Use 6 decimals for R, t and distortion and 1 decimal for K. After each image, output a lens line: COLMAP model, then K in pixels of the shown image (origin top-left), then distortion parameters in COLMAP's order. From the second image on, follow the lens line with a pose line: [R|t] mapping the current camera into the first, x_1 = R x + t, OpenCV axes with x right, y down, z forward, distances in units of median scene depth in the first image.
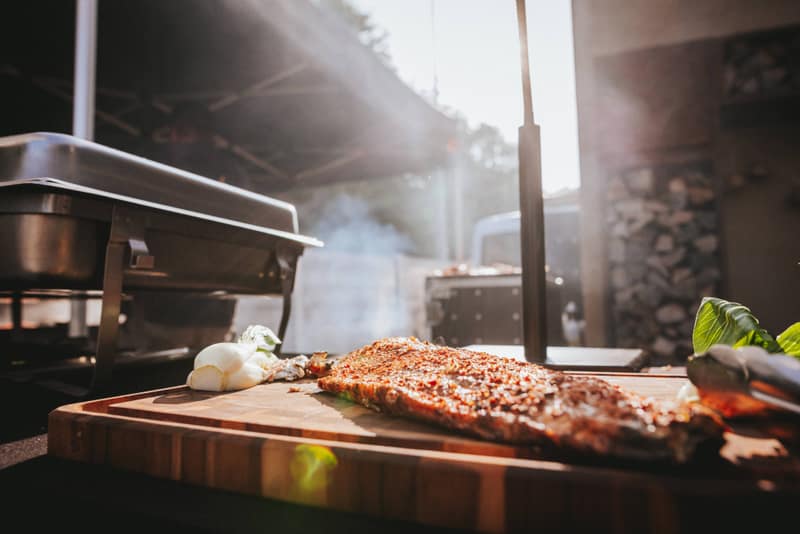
lens RADIAL K [[492.2, 0, 400.0], [0, 492.2, 267.0], [0, 0, 1]] dist [-0.002018, -0.001740]
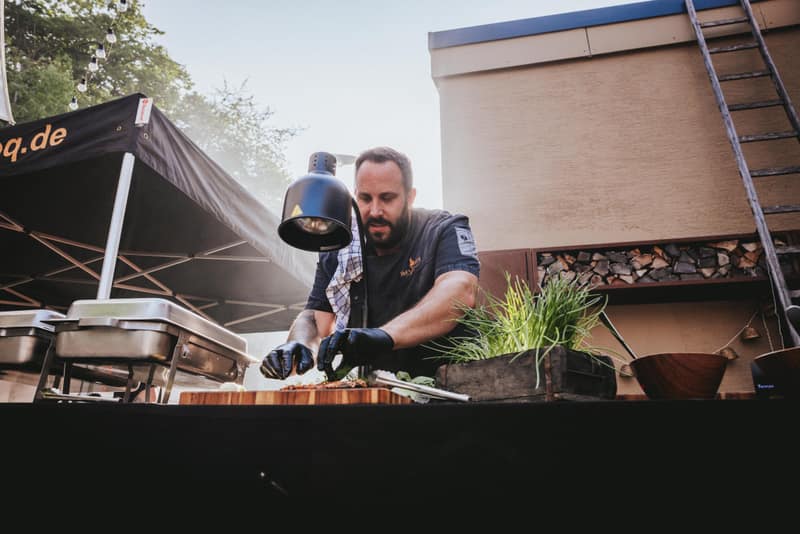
lens RADIAL K [[492.2, 0, 400.0], [0, 492.2, 267.0], [0, 0, 1]] dist [-0.002018, -0.001740]
pose [[0.985533, 0.079333, 0.149768, 0.048286], [-0.029930, 0.951258, -0.306940, 0.176338], [-0.166818, 0.298017, 0.939871, -0.934349]]
